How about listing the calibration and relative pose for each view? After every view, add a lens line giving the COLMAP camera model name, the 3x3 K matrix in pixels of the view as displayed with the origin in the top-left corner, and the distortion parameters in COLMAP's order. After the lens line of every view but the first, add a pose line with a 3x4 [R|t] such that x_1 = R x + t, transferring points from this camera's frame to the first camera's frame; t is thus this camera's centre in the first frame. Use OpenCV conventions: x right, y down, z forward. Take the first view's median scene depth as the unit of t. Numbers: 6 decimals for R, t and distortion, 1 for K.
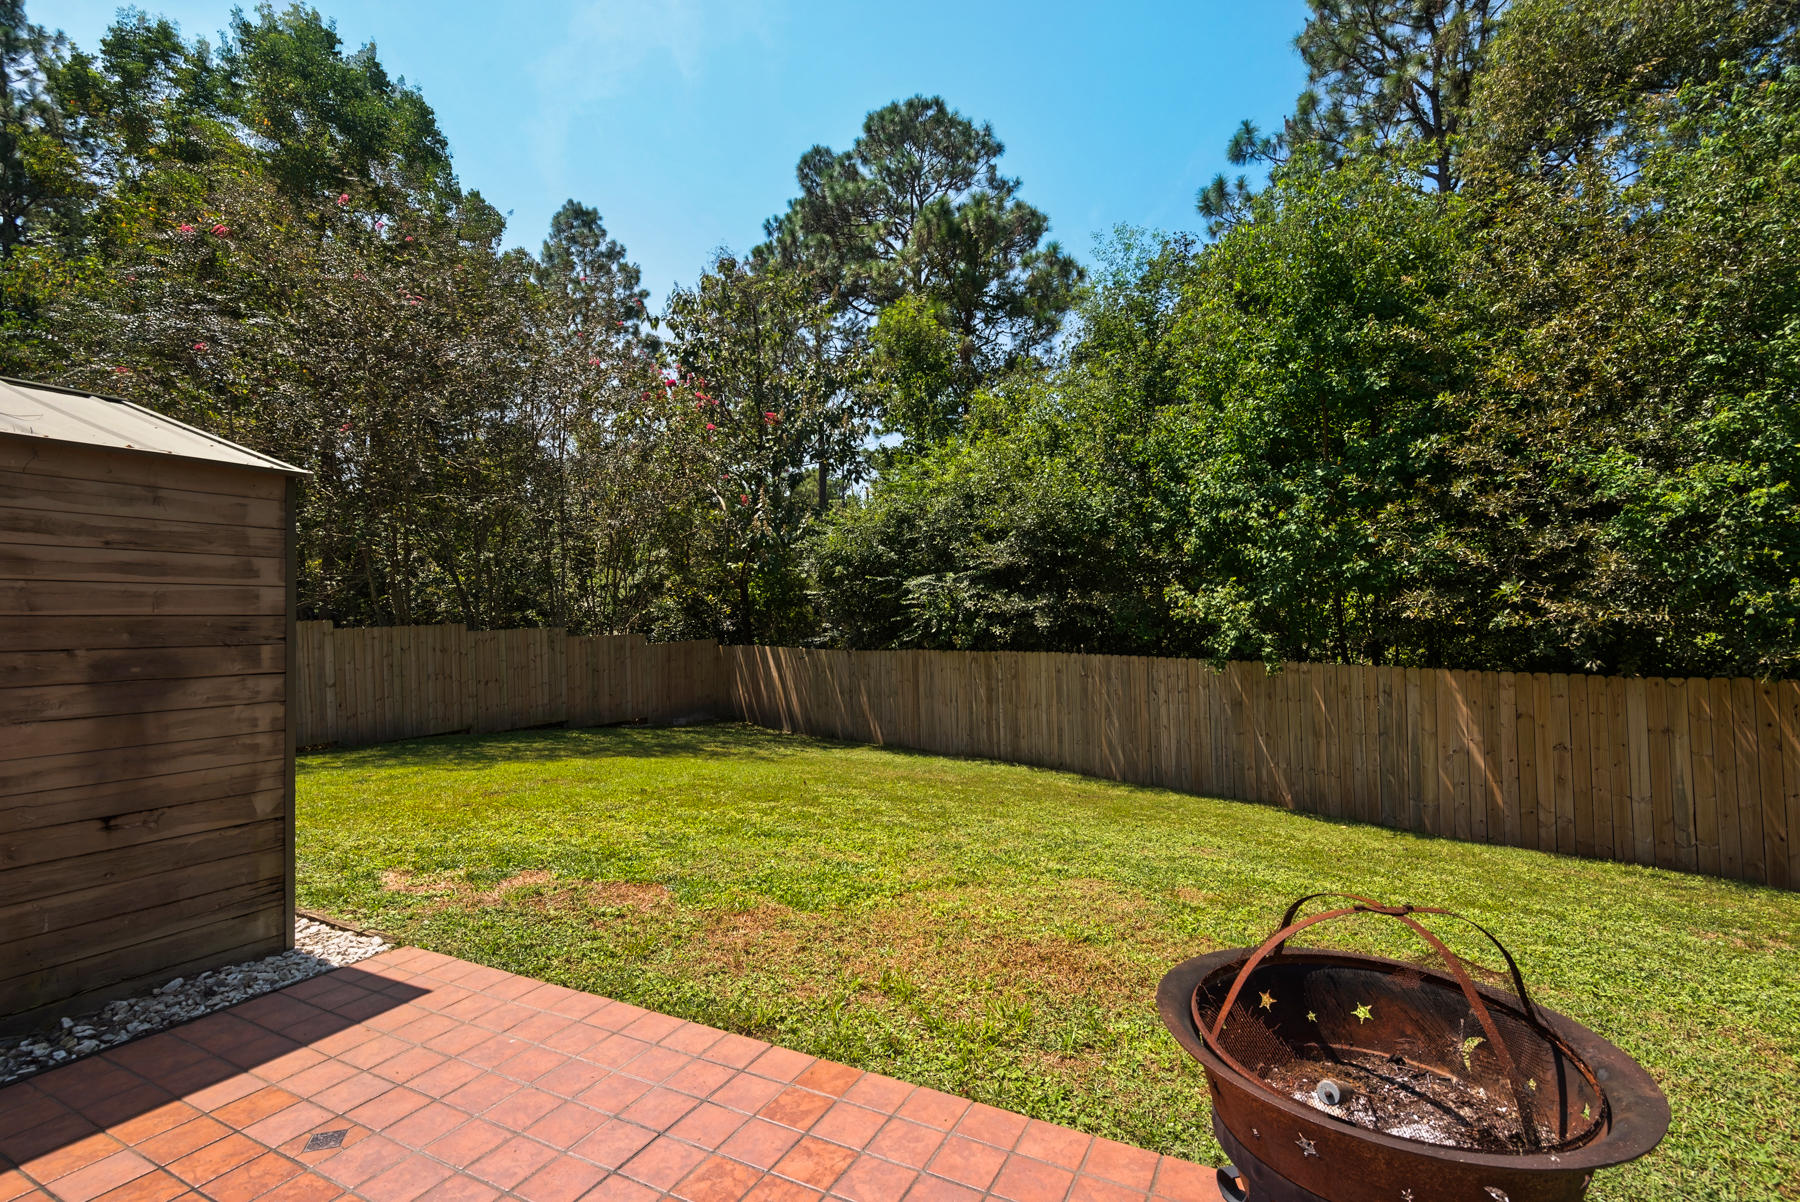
lens RADIAL K [[826.1, 0, 906.9], [0, 826.1, 608.9], [0, 0, 1]] dist [-0.019618, -0.001003]
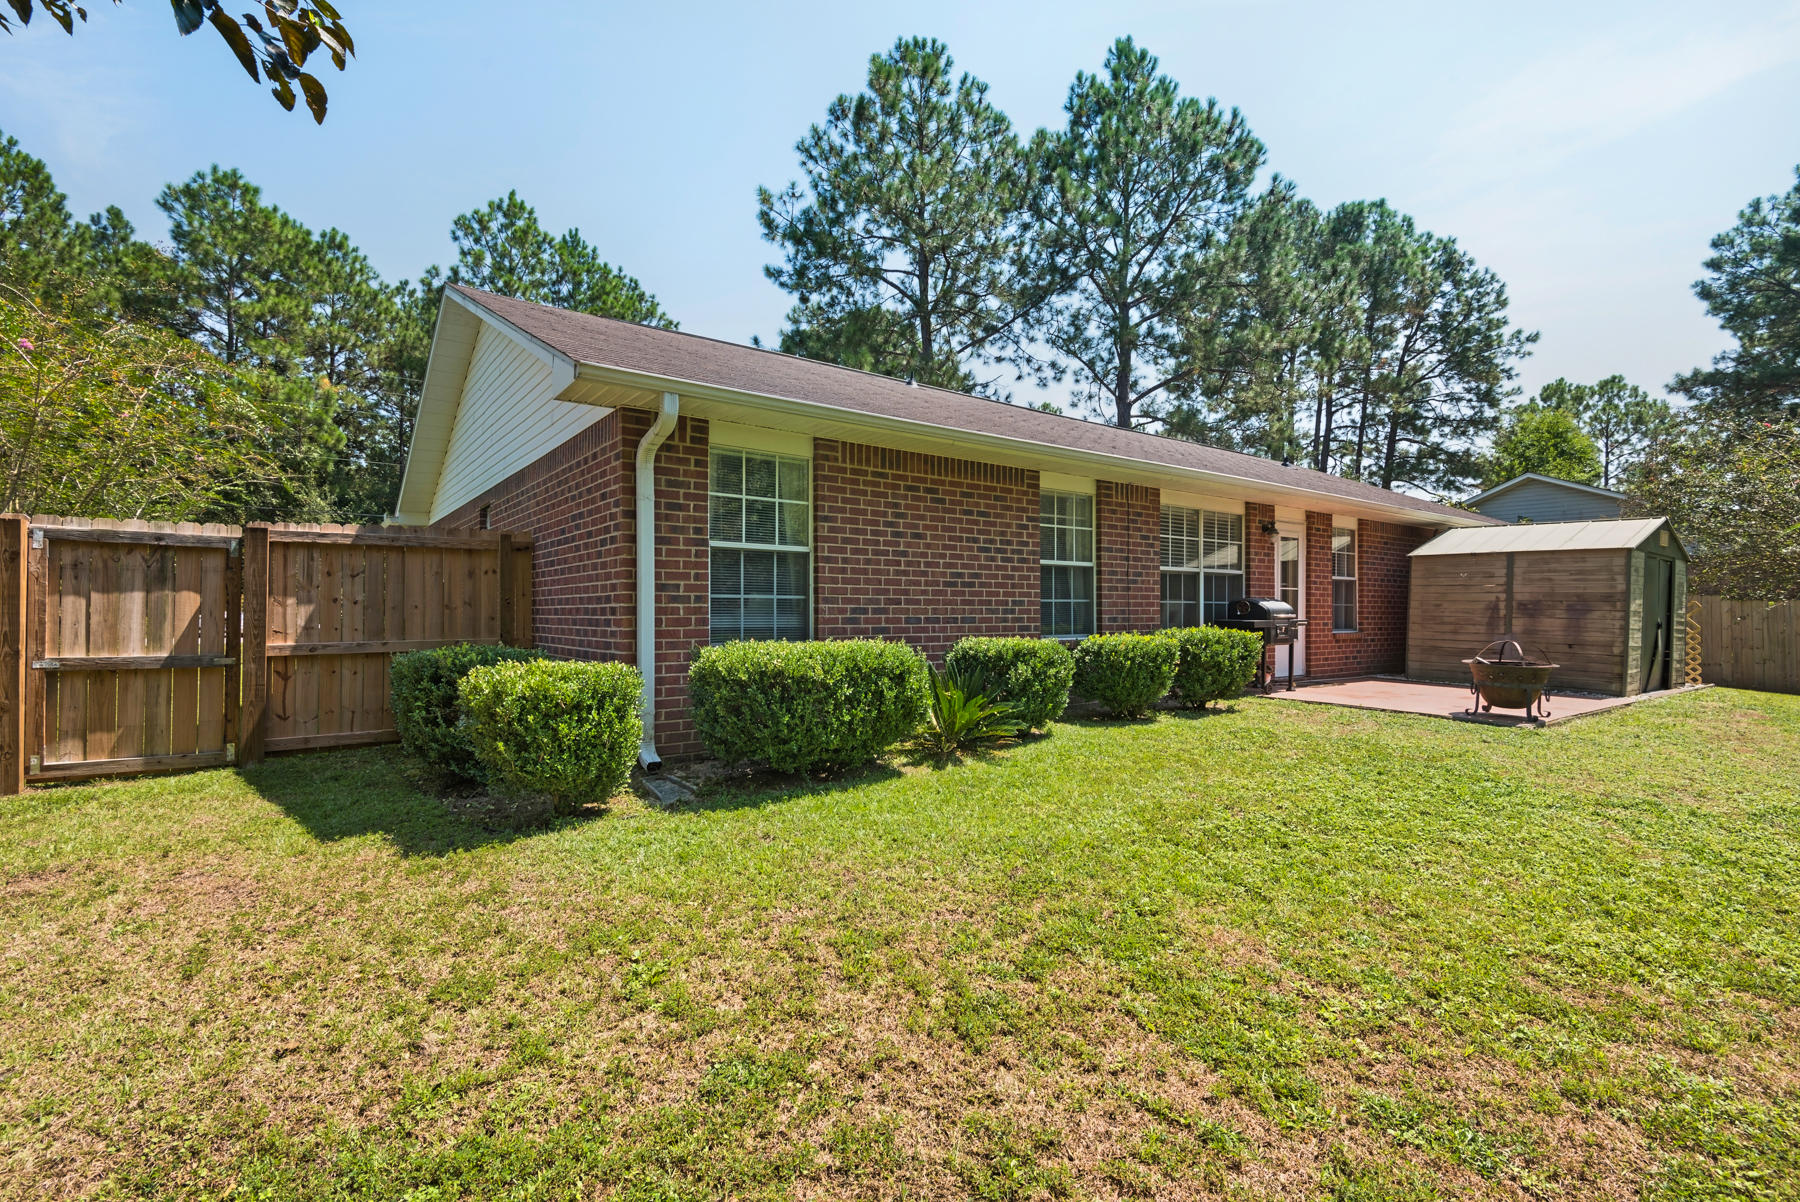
lens RADIAL K [[827.6, 0, 887.3], [0, 827.6, 598.3], [0, 0, 1]] dist [-0.000089, -0.007064]
pose [[-0.481726, -0.001298, -0.876321, 0.646384], [-0.004316, 0.999990, 0.000891, 0.007292], [0.876311, 0.004211, -0.481727, 0.003805]]
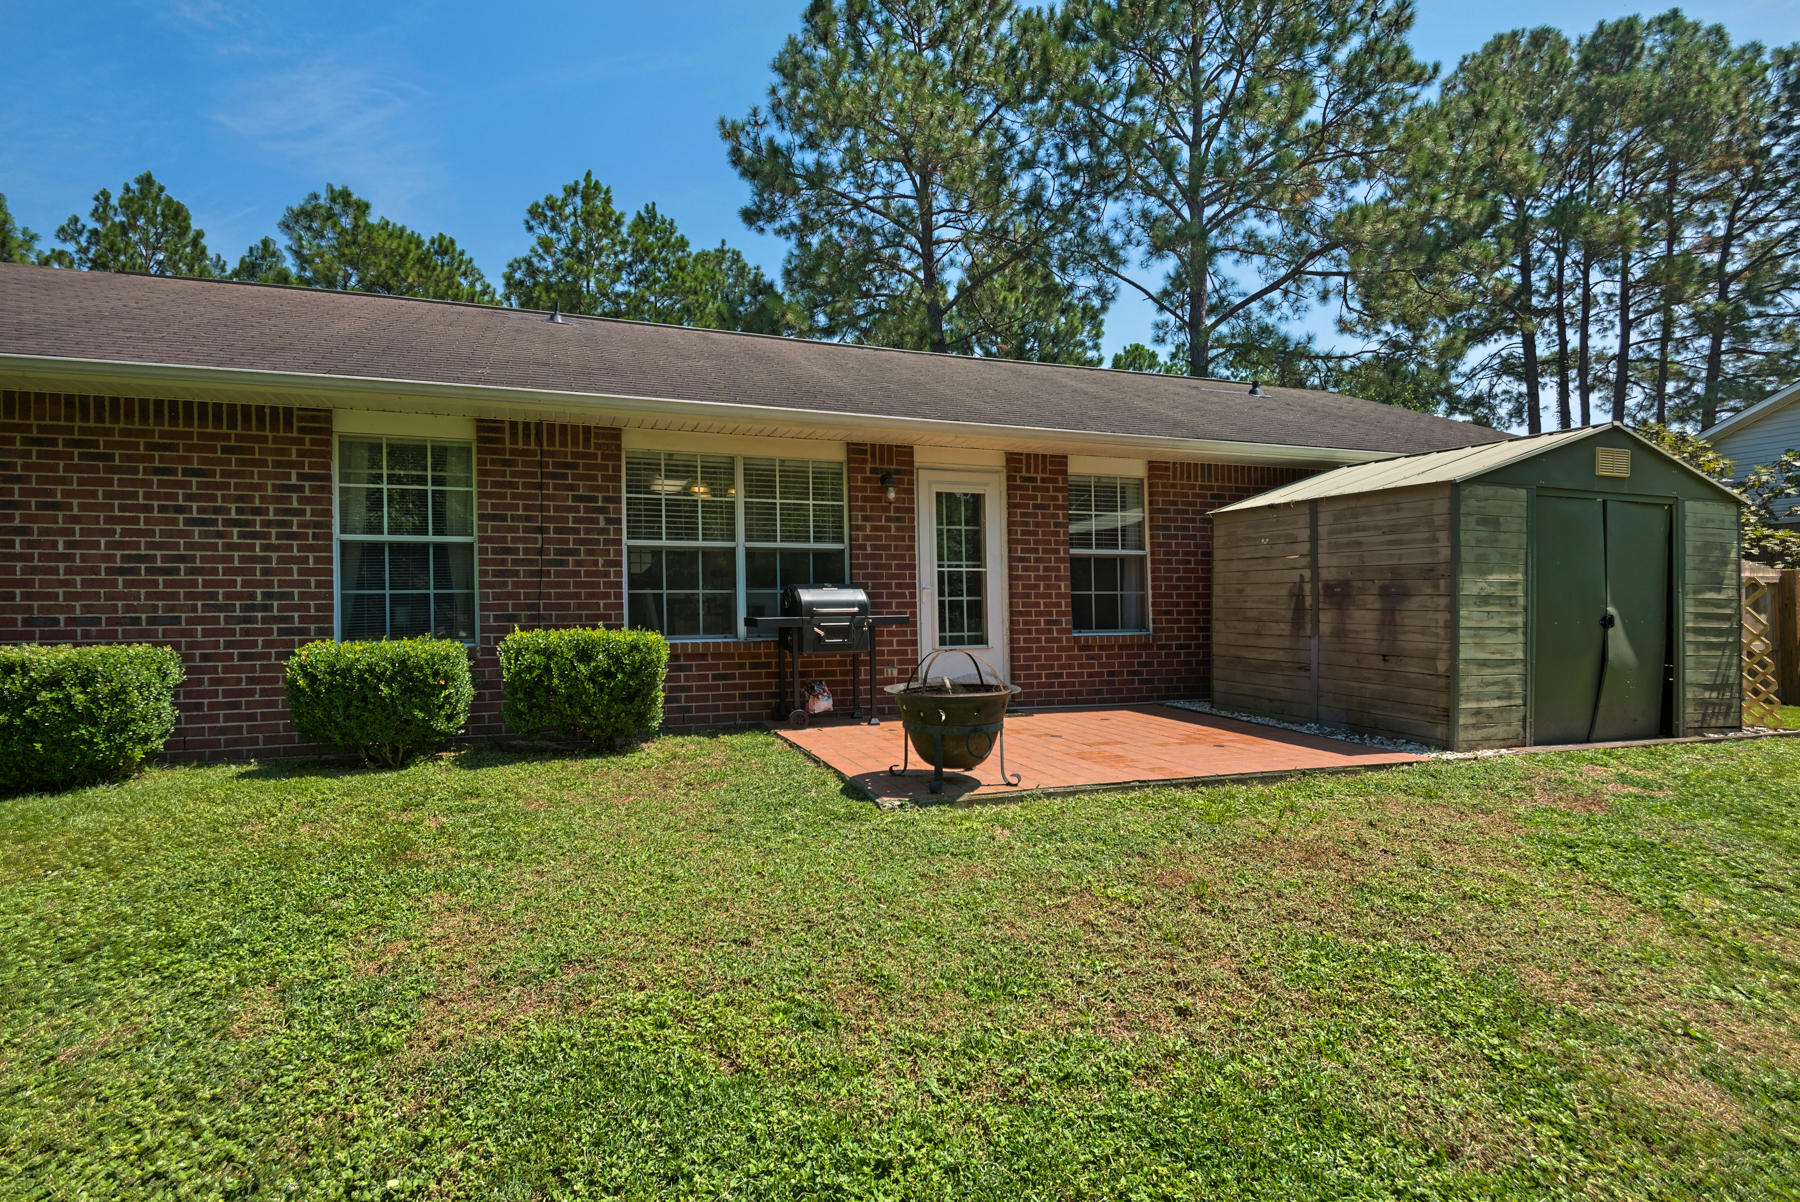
lens RADIAL K [[923.2, 0, 904.3], [0, 923.2, 607.9], [0, 0, 1]] dist [-0.001070, -0.001929]
pose [[-0.702602, 0.014590, -0.711434, 0.279132], [0.009992, 0.999893, 0.010637, 0.013630], [0.711513, 0.000365, -0.702673, 0.291376]]
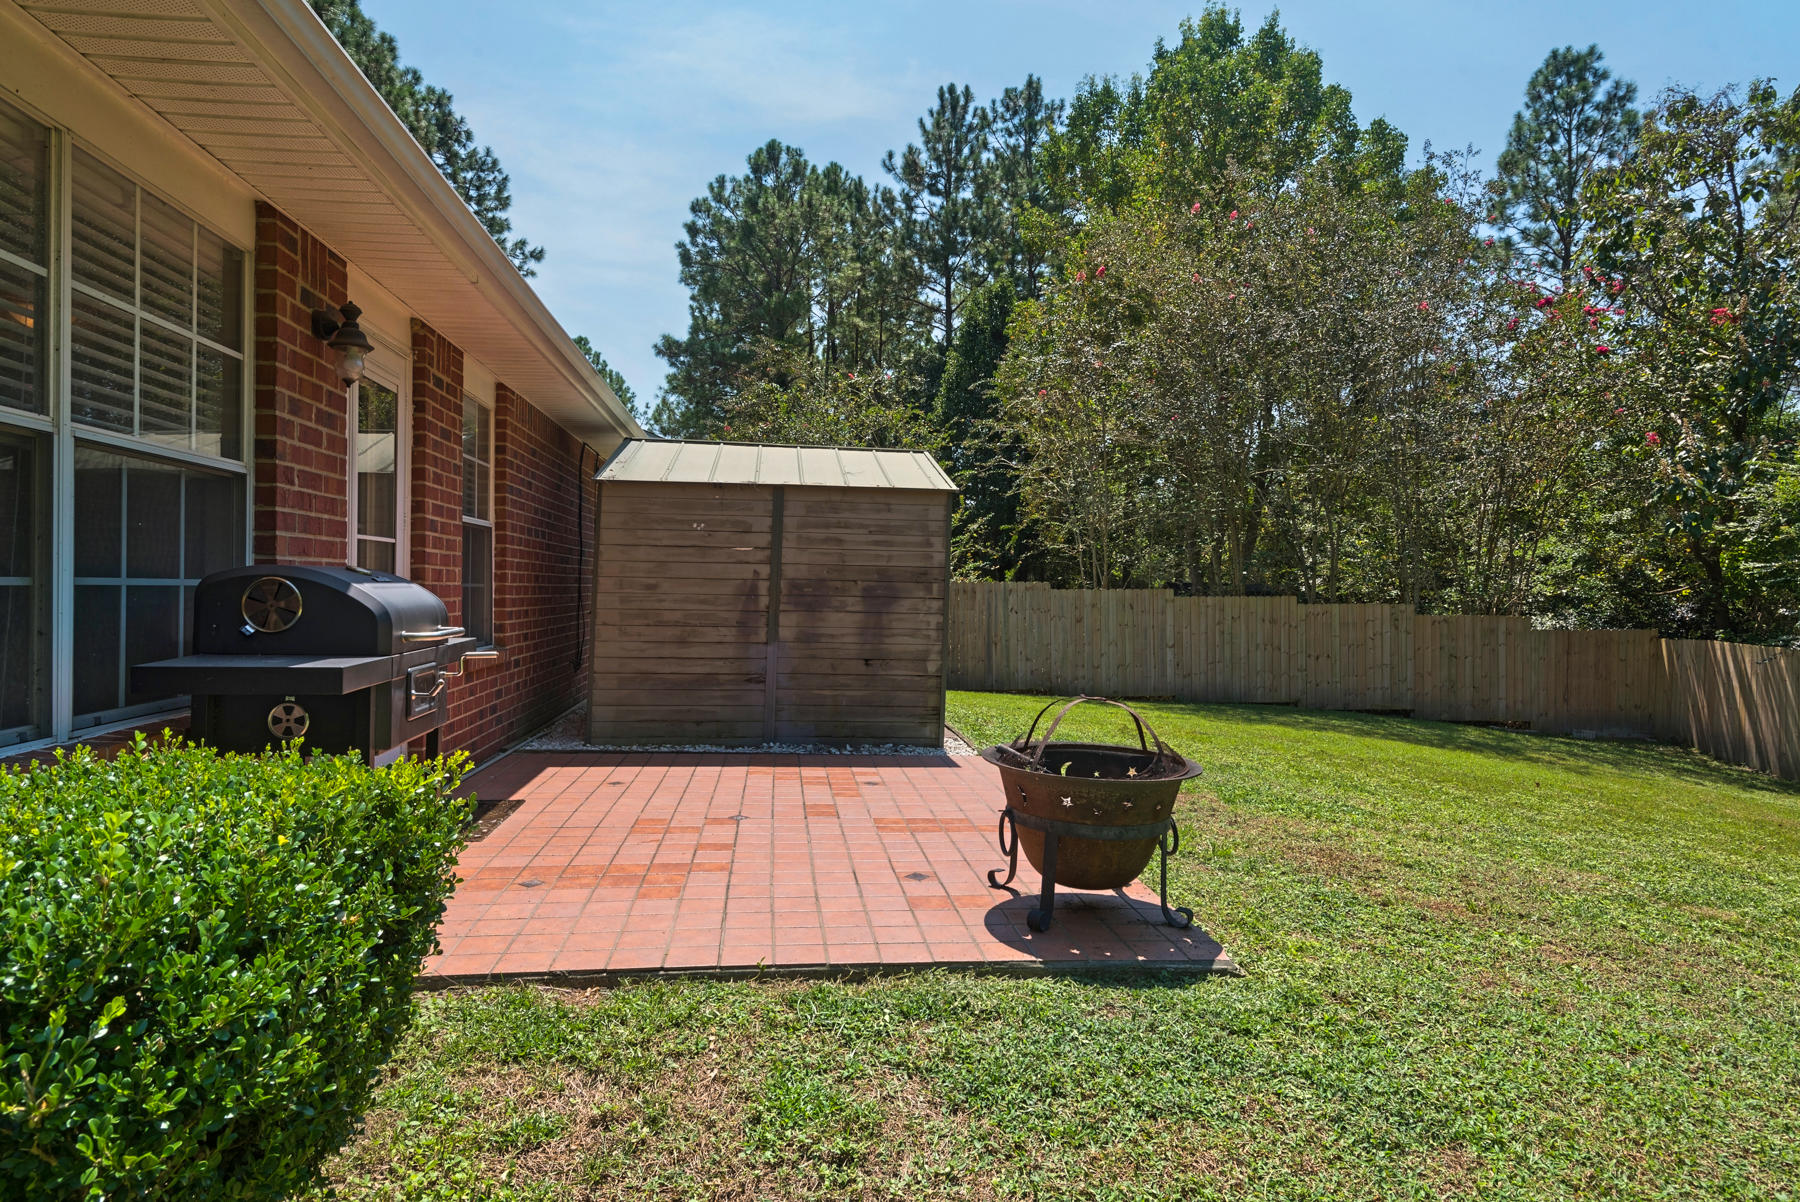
lens RADIAL K [[1019.9, 0, 872.3], [0, 1019.9, 601.8], [0, 0, 1]] dist [0.039022, -0.018675]
pose [[0.508701, 0.026467, -0.860537, 0.213743], [-0.018646, 0.999632, 0.019723, 0.007905], [0.860742, 0.006012, 0.509007, -0.059310]]
